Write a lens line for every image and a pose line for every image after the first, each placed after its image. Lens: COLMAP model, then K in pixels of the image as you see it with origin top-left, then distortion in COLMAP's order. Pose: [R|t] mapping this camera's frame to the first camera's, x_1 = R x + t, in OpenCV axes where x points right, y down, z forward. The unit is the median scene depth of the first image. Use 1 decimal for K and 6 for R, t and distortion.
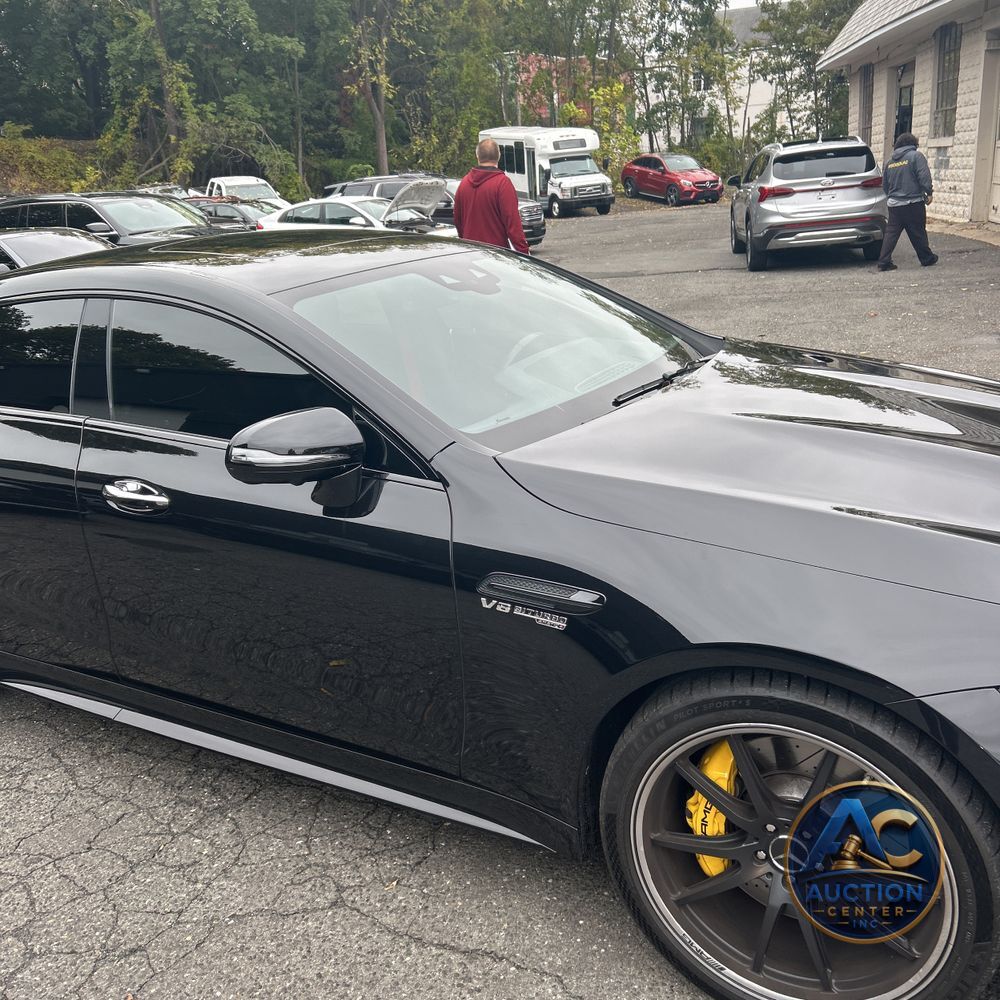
lens RADIAL K [[1013.5, 0, 487.4], [0, 1013.5, 490.2], [0, 0, 1]] dist [0.013943, 0.000000]
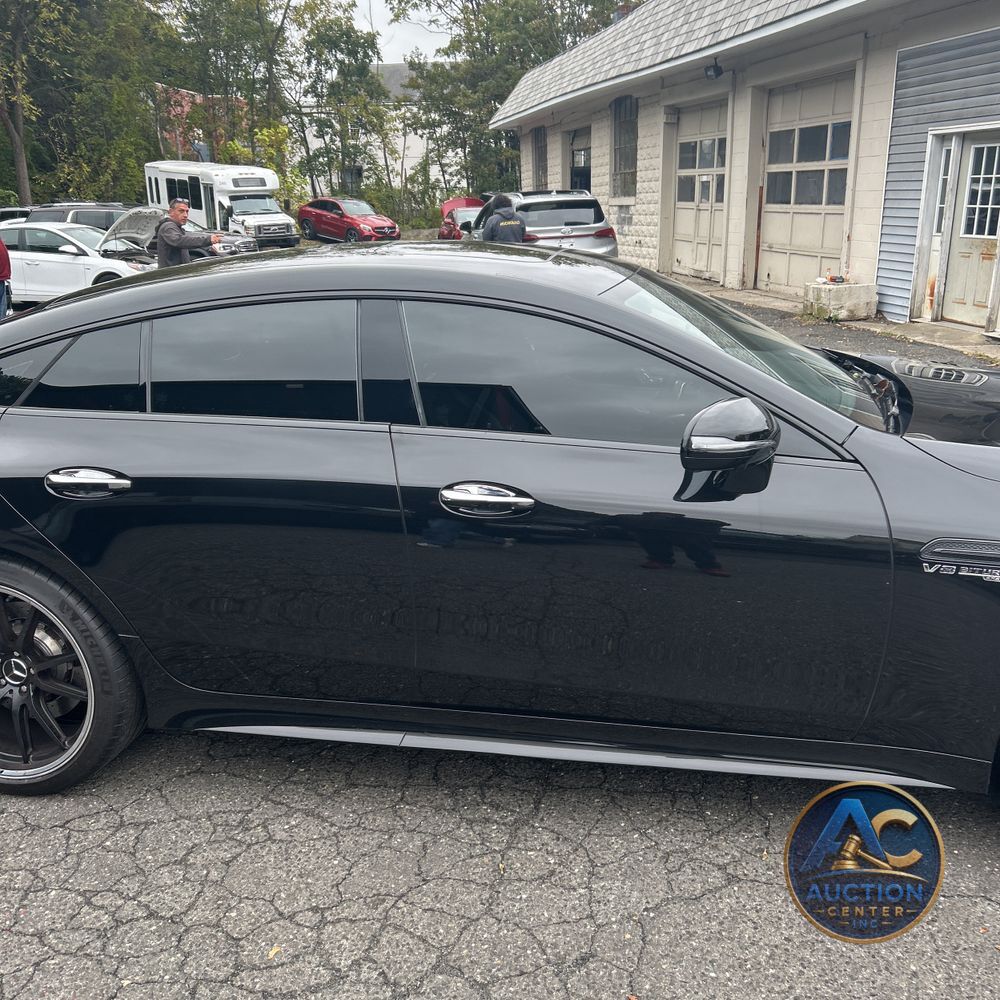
lens RADIAL K [[1013.5, 0, 492.6], [0, 1013.5, 503.1], [0, 0, 1]] dist [0.013943, 0.000000]
pose [[0.937979, -0.046584, 0.343547, -0.039473], [0.056706, 0.998201, -0.019472, 0.001653], [-0.342022, 0.037746, 0.938934, 0.005306]]
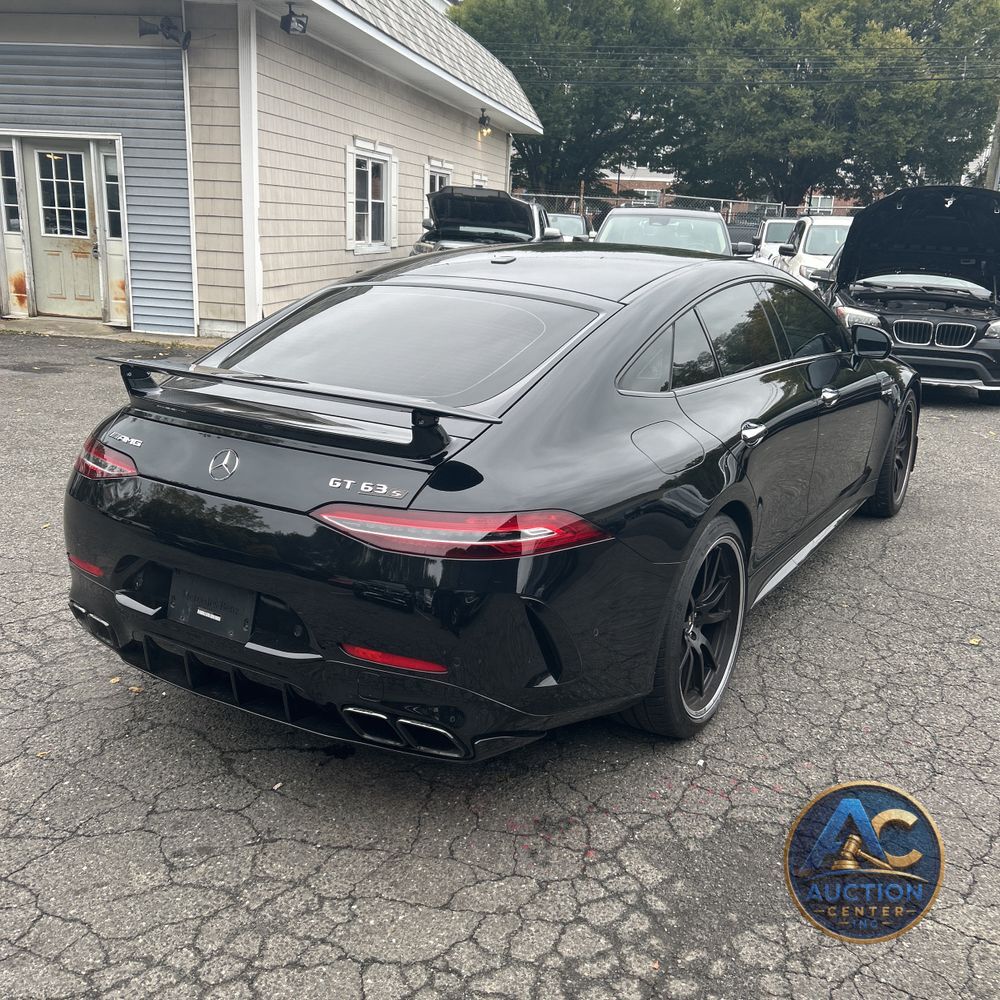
lens RADIAL K [[1013.5, 0, 503.0], [0, 1013.5, 507.0], [0, 0, 1]] dist [0.013943, 0.000000]
pose [[0.015125, -0.207605, 0.978096, -0.118328], [0.260080, 0.945354, 0.196633, -0.016892], [-0.965469, 0.251409, 0.068293, 0.085009]]
